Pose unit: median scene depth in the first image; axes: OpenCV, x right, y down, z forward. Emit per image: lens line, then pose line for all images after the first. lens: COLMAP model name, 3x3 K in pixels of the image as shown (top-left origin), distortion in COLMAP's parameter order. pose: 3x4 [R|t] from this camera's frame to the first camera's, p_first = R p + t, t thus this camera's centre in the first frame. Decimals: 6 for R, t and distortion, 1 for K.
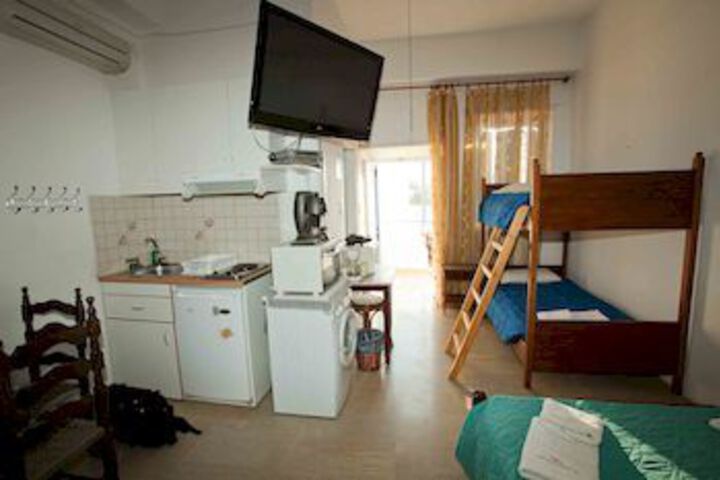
lens RADIAL K [[343.0, 0, 362.8], [0, 343.0, 241.0], [0, 0, 1]] dist [-0.064342, 0.034792]
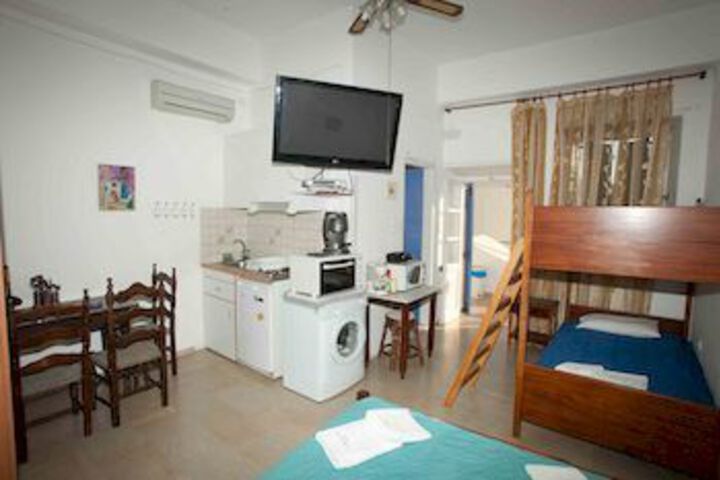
lens RADIAL K [[366.4, 0, 364.5], [0, 366.4, 244.4], [0, 0, 1]] dist [-0.001860, 0.000607]
pose [[0.888364, 0.087495, -0.450727, 0.514158], [-0.098095, 0.995177, -0.000158, -0.042459], [0.448539, 0.044355, 0.892662, -0.096681]]
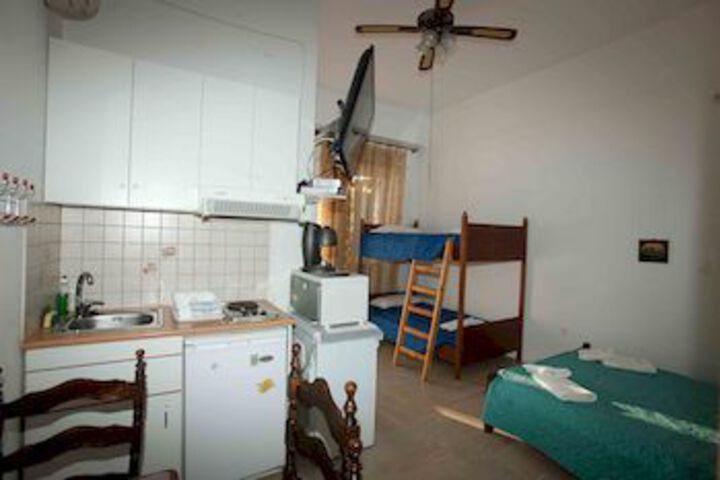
lens RADIAL K [[351.0, 0, 363.6], [0, 351.0, 251.2], [0, 0, 1]] dist [-0.001716, -0.000007]
pose [[0.751425, 0.024636, 0.659359, -0.705071], [0.024435, 0.997578, -0.065119, 0.007369], [-0.659366, 0.065043, 0.749003, 0.164743]]
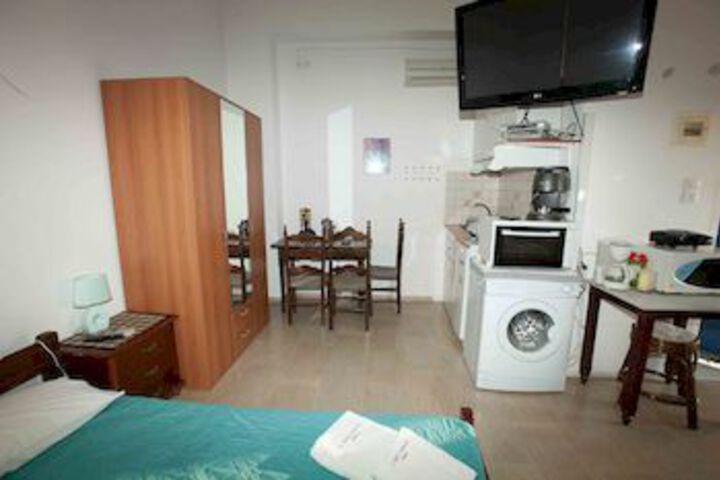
lens RADIAL K [[343.0, 0, 362.8], [0, 343.0, 241.0], [0, 0, 1]] dist [-0.064342, 0.034792]
pose [[0.105906, 0.187609, -0.976518, 0.689430], [-0.129325, 0.976298, 0.173541, -0.040821], [0.985931, 0.107909, 0.127658, 0.409911]]
